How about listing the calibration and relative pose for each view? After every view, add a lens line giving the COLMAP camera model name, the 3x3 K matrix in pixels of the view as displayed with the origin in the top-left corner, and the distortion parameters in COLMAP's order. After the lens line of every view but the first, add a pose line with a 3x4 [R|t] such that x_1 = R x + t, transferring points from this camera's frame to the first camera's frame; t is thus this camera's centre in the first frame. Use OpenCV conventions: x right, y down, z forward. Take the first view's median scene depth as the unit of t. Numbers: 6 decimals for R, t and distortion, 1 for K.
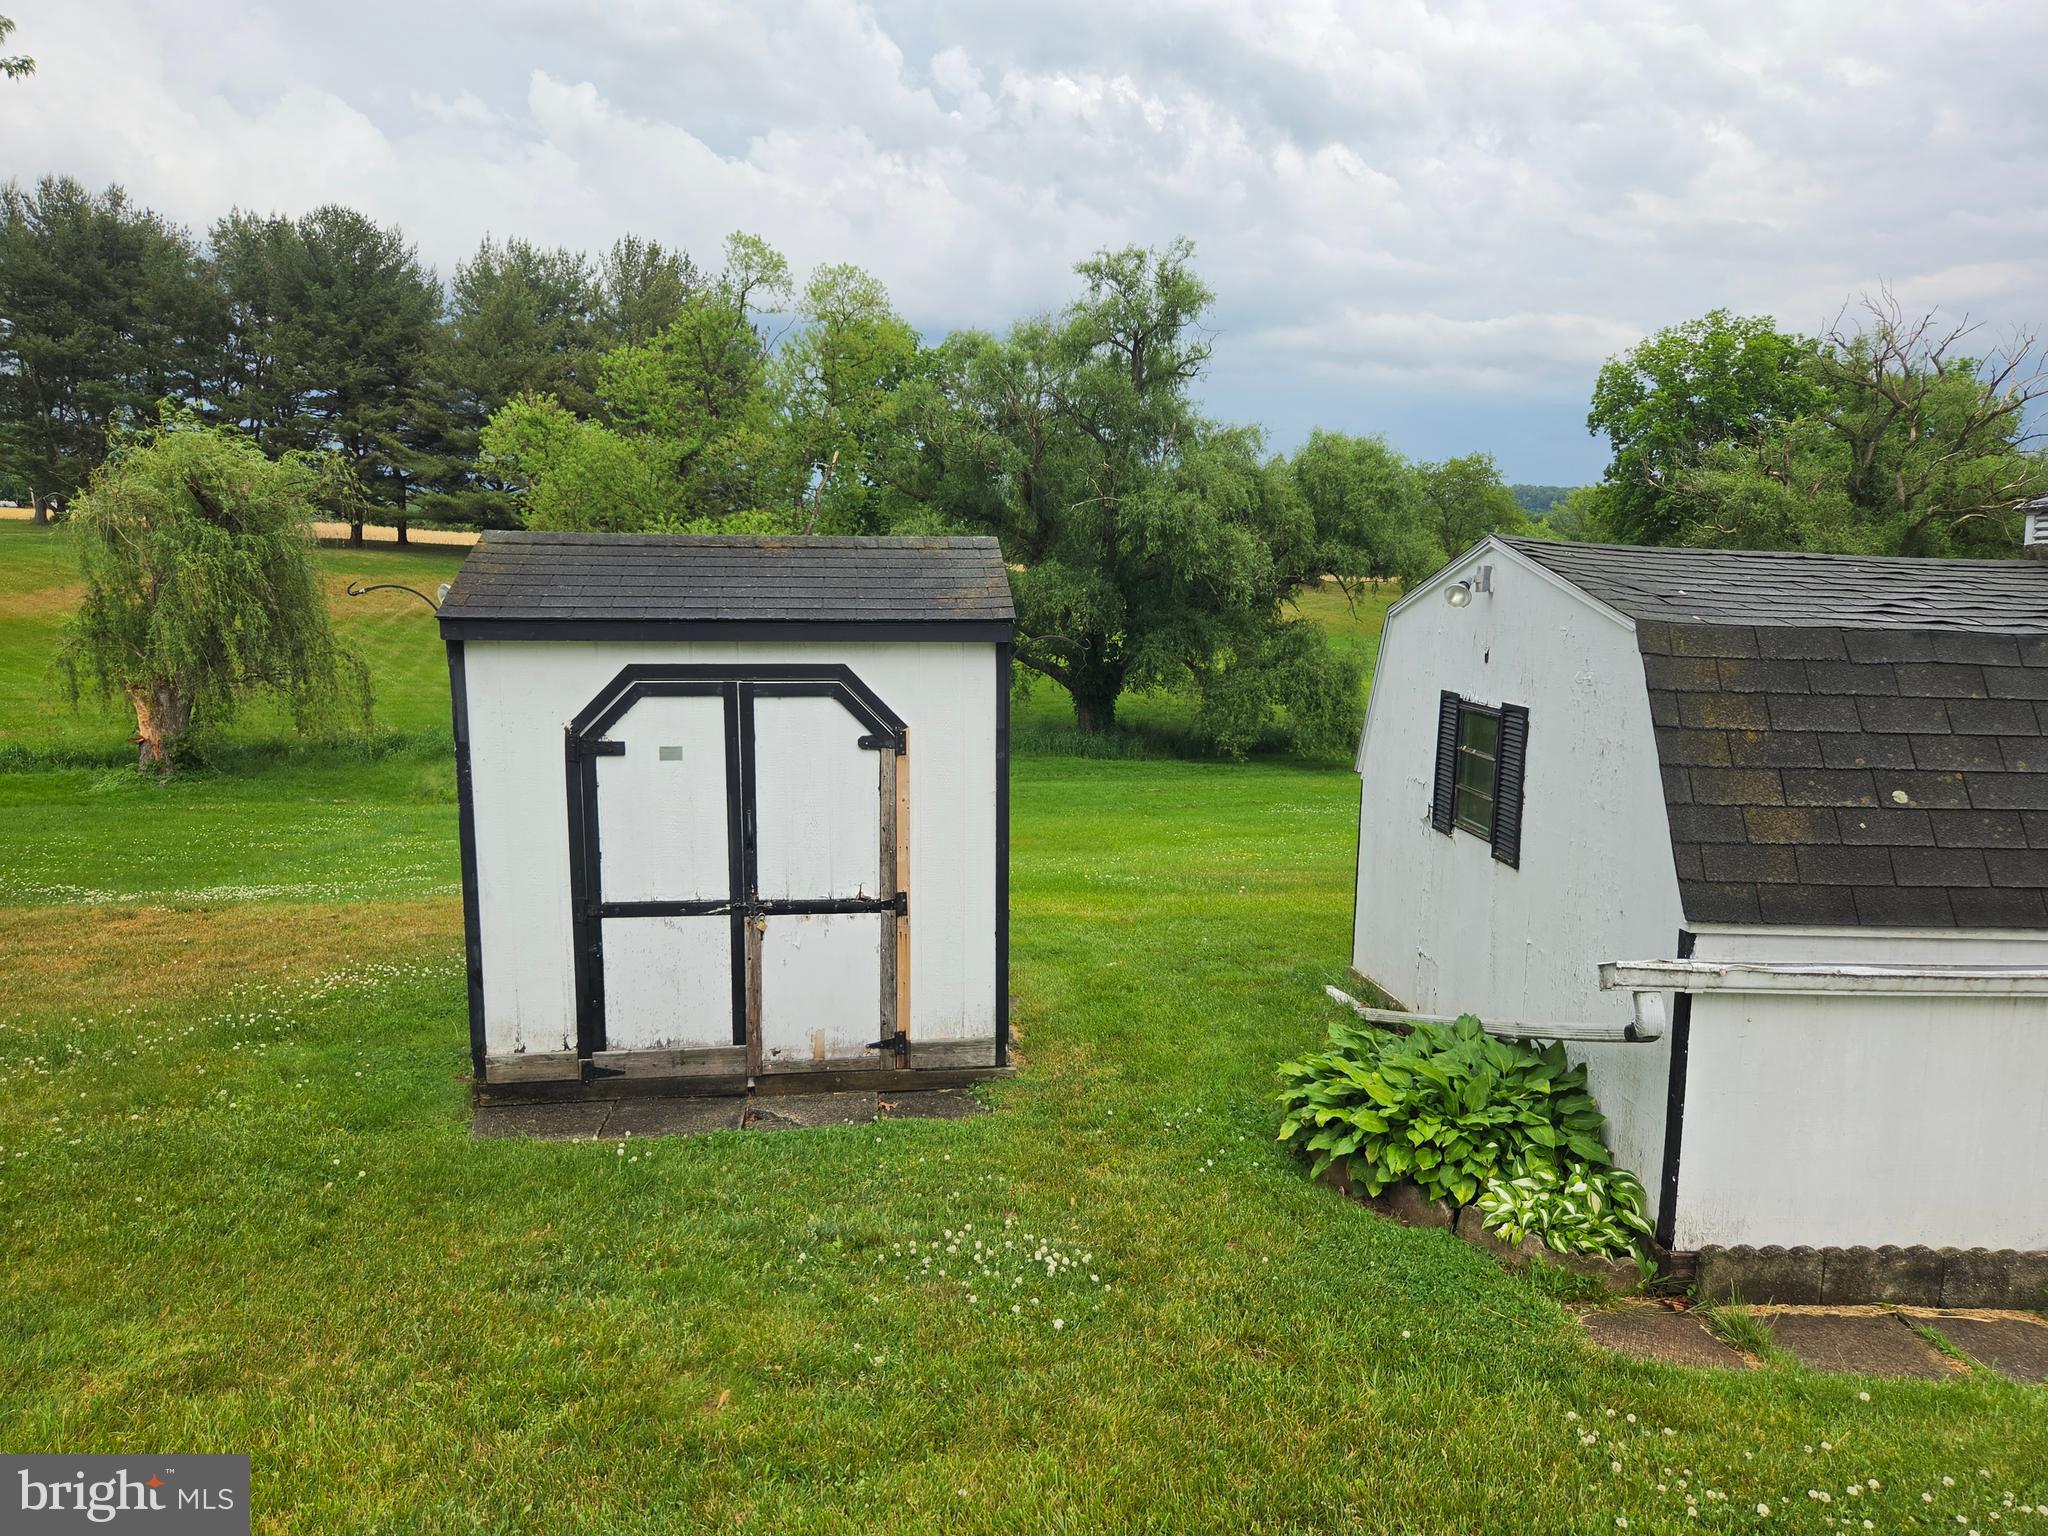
lens RADIAL K [[1366.7, 0, 1045.0], [0, 1366.7, 757.4], [0, 0, 1]] dist [0.053457, -0.040230]
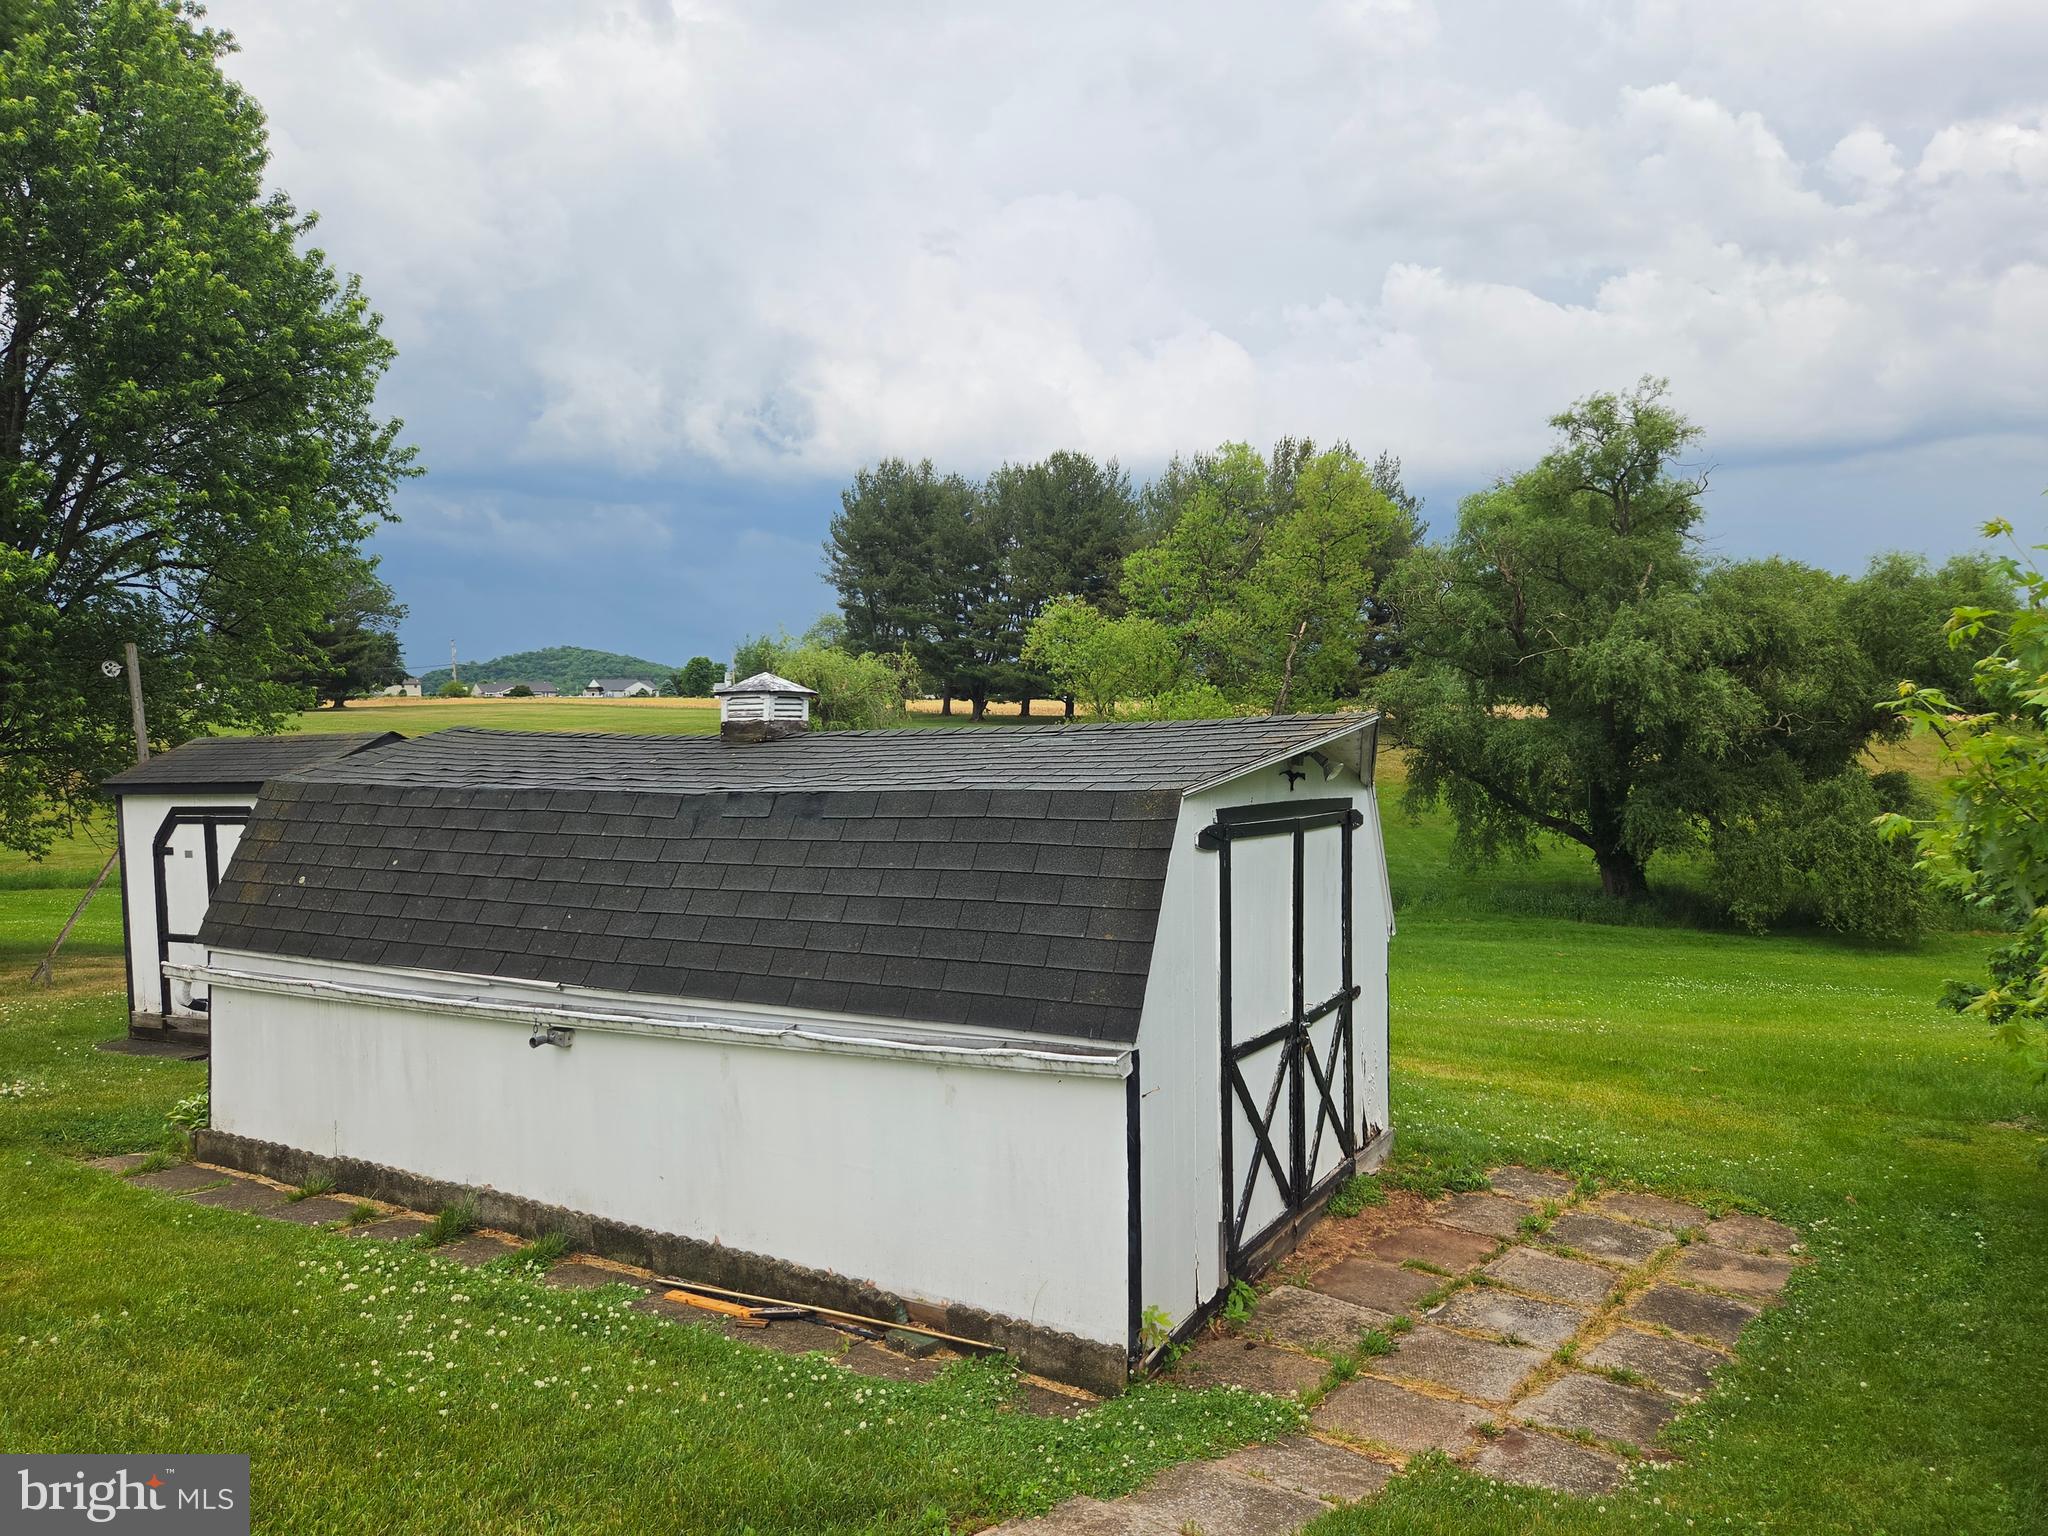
lens RADIAL K [[1366.7, 0, 1045.0], [0, 1366.7, 757.4], [0, 0, 1]] dist [0.053457, -0.040230]
pose [[0.842162, -0.019768, -0.538862, 0.242023], [-0.042665, 0.993752, -0.103135, 0.001527], [0.537534, 0.109847, 0.836057, 0.002858]]
